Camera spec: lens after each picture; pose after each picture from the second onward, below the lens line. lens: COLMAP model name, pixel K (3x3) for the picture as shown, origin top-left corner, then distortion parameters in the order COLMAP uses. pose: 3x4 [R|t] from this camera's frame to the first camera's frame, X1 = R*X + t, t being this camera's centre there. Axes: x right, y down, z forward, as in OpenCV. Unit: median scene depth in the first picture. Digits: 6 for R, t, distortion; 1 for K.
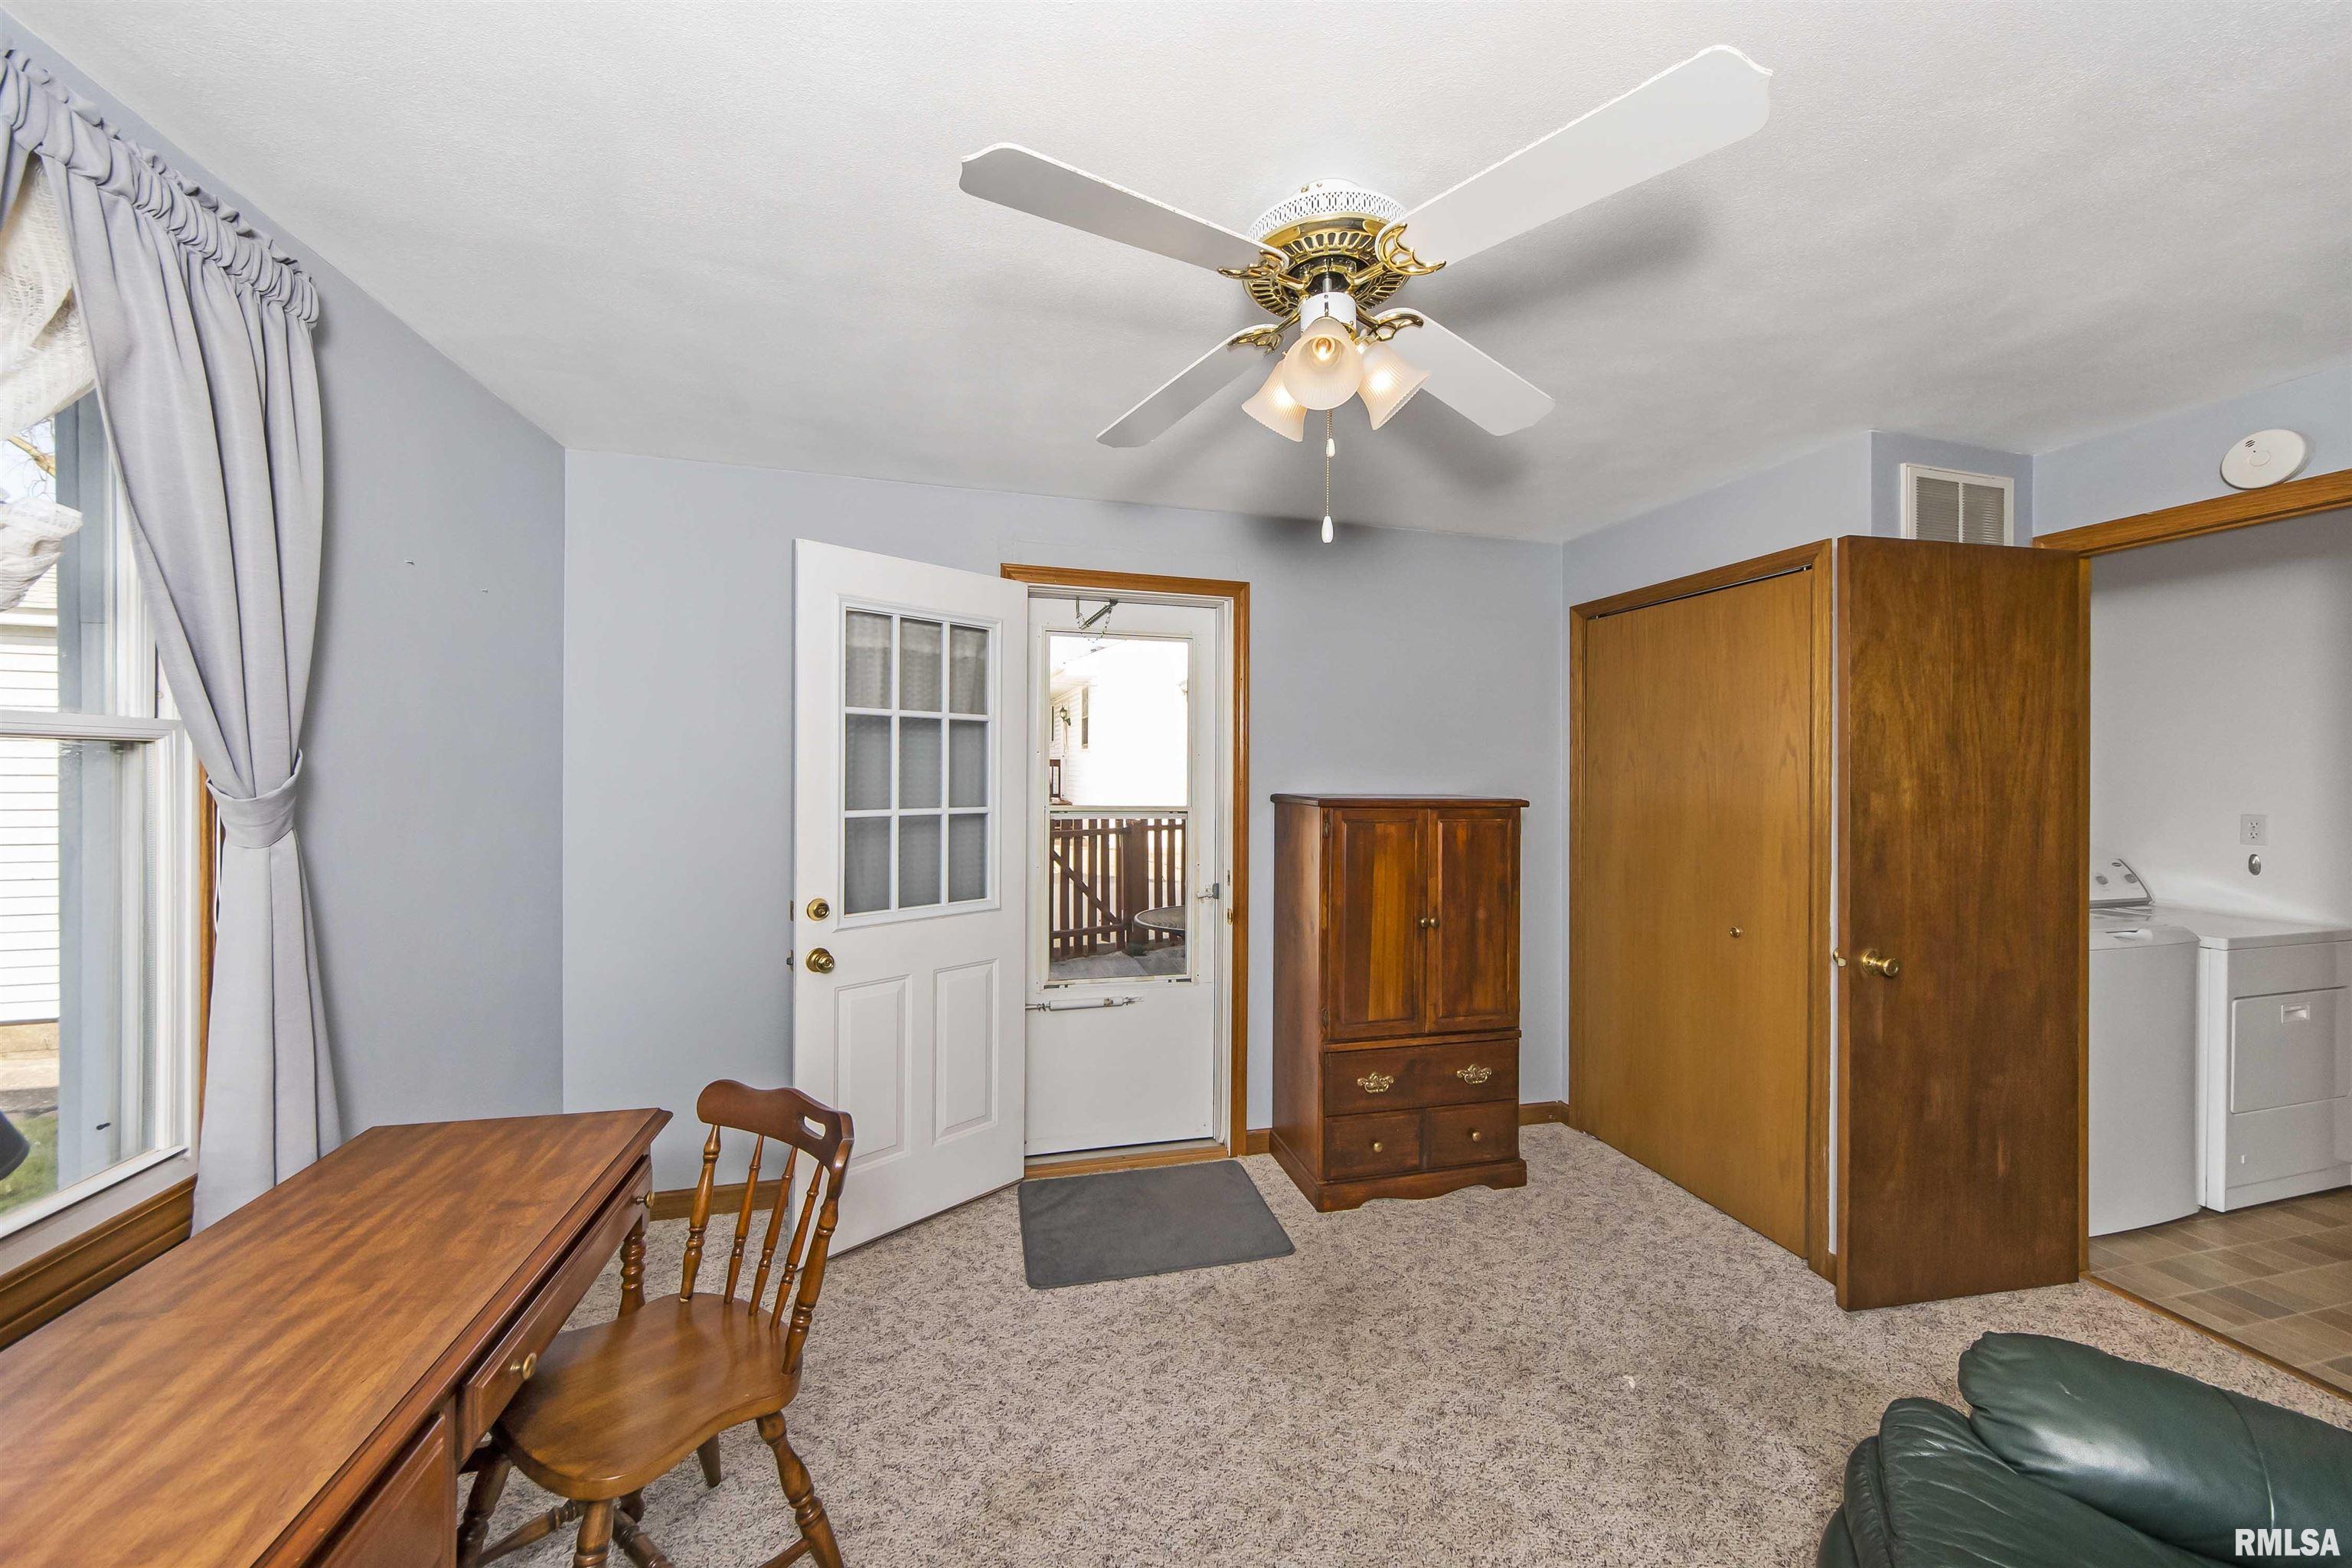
lens RADIAL K [[853.7, 0, 1181.8], [0, 853.7, 766.4], [0, 0, 1]] dist [0.004867, -0.001524]
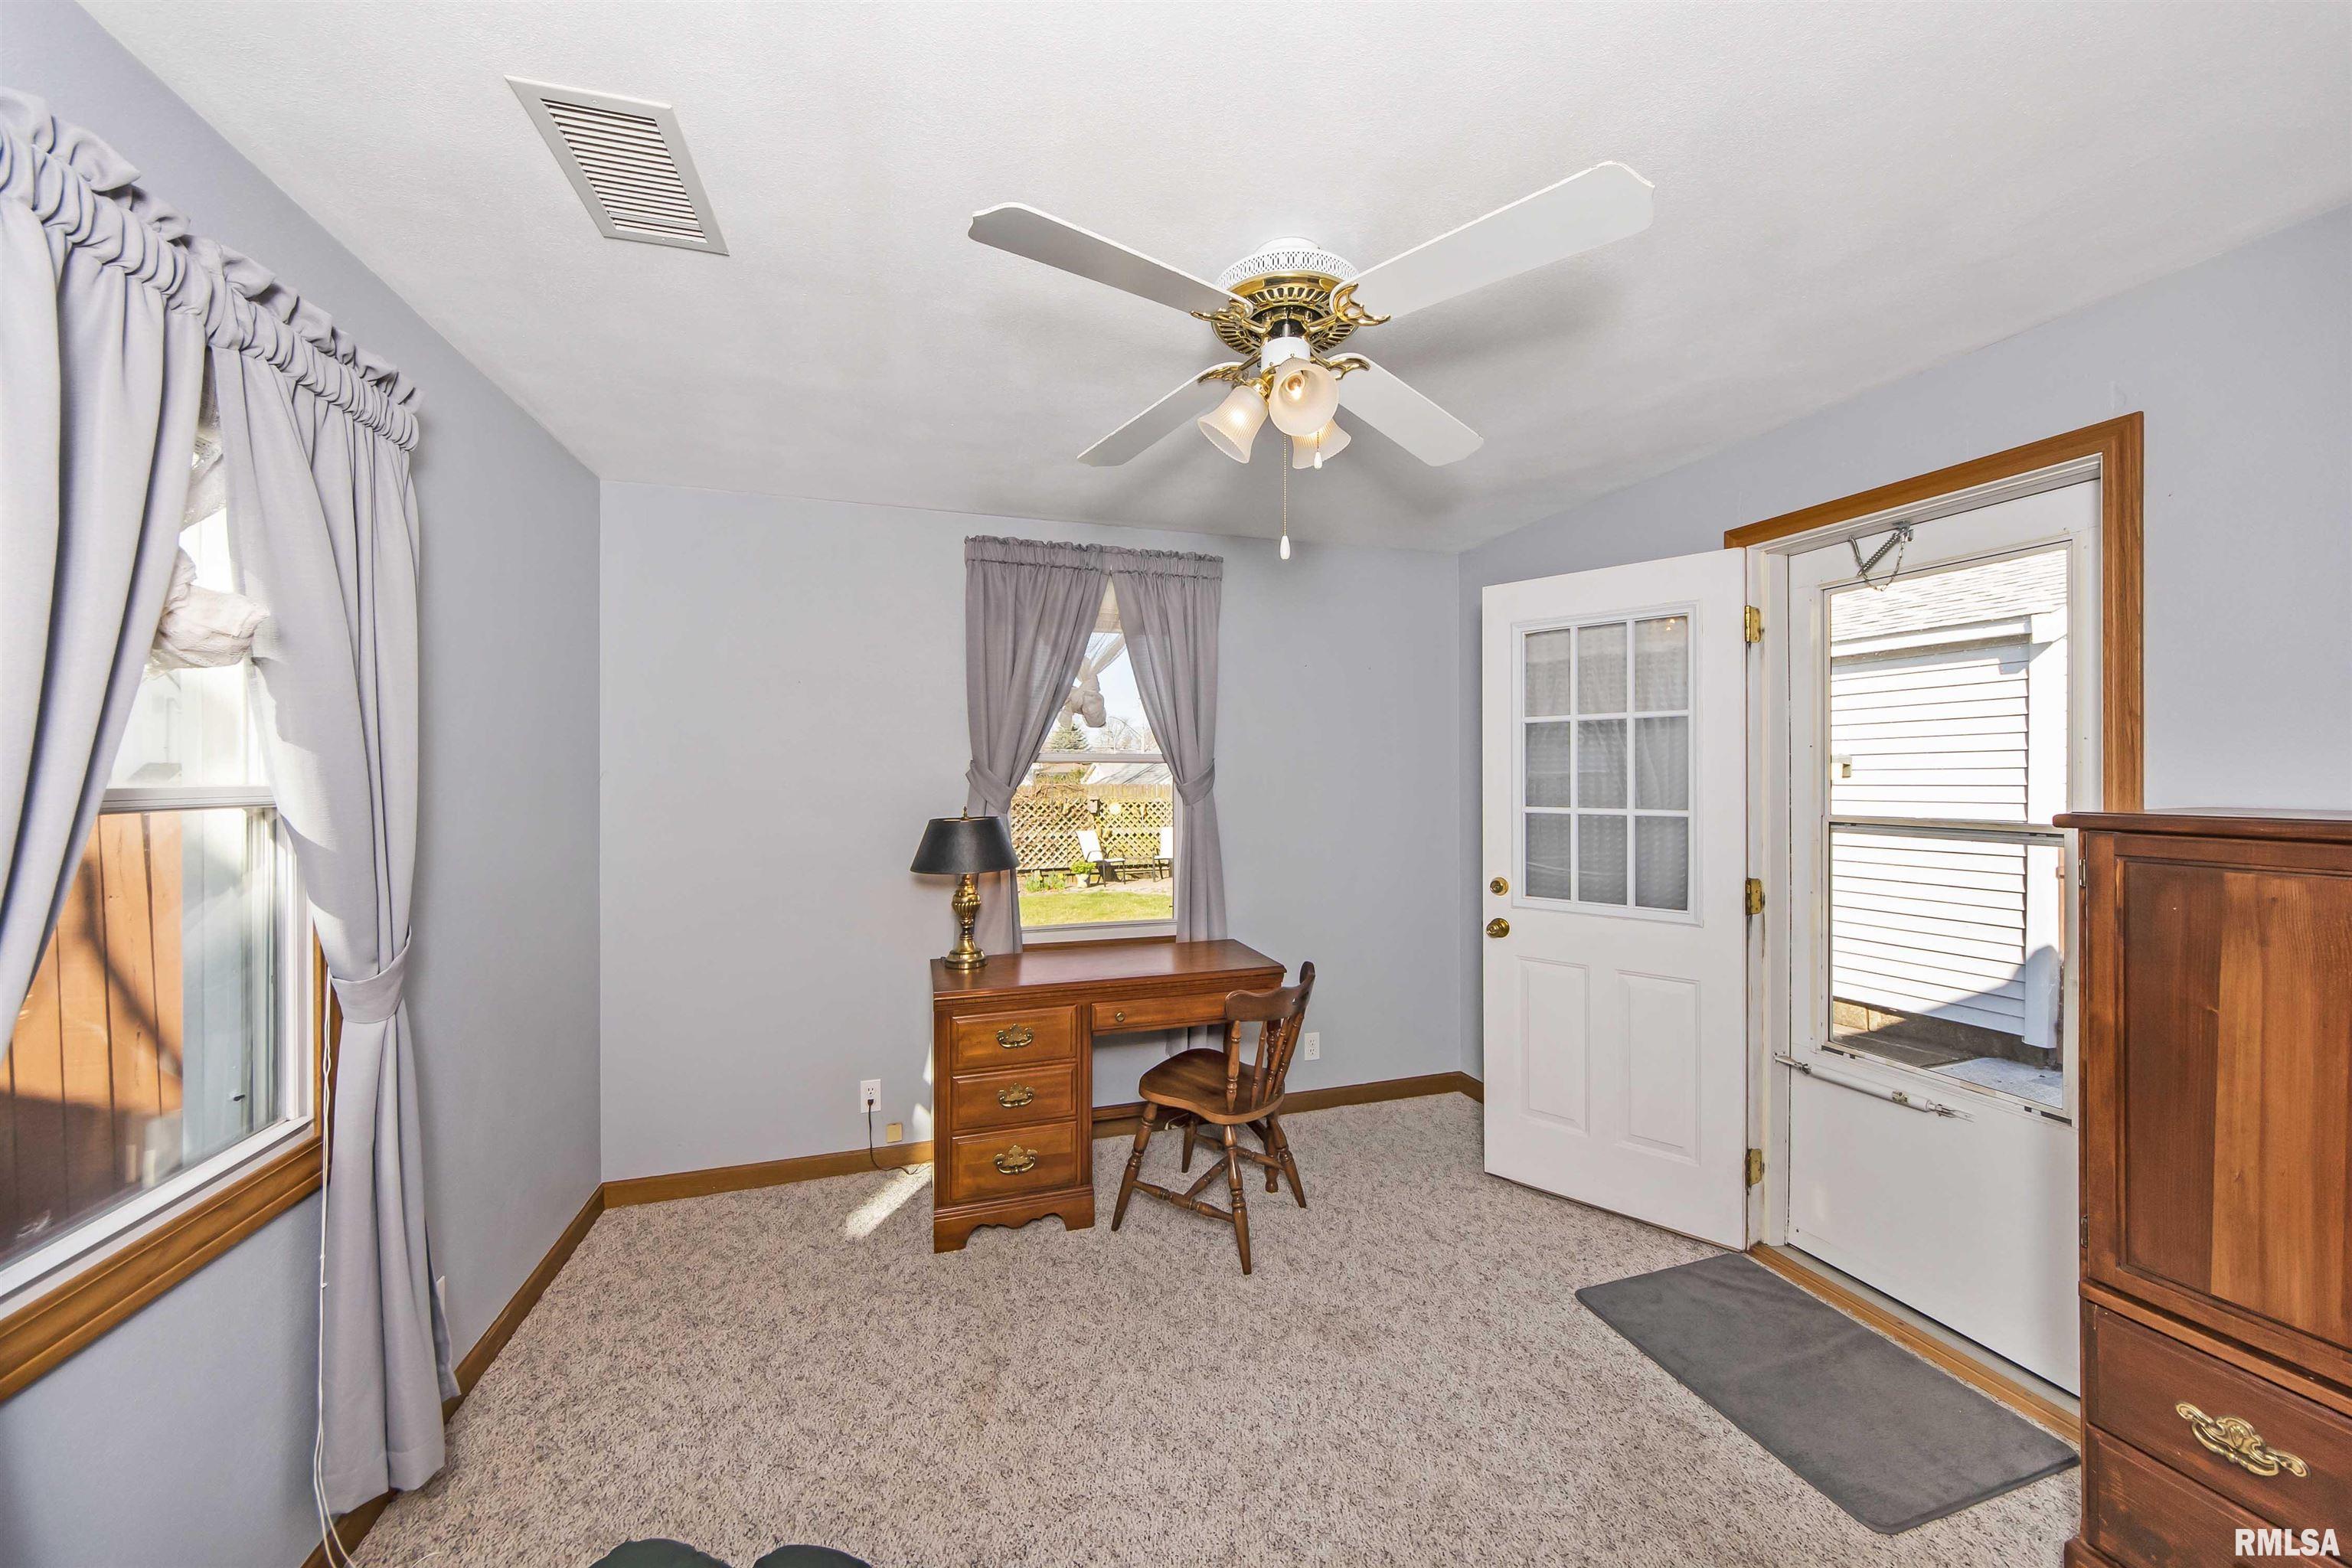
lens RADIAL K [[853.7, 0, 1178.8], [0, 853.7, 790.7], [0, 0, 1]] dist [0.004867, -0.001524]
pose [[0.056701, 0.007359, -0.998364, 0.685254], [0.003996, 0.999963, 0.007598, 0.018273], [0.998383, -0.004420, 0.056670, 0.432474]]
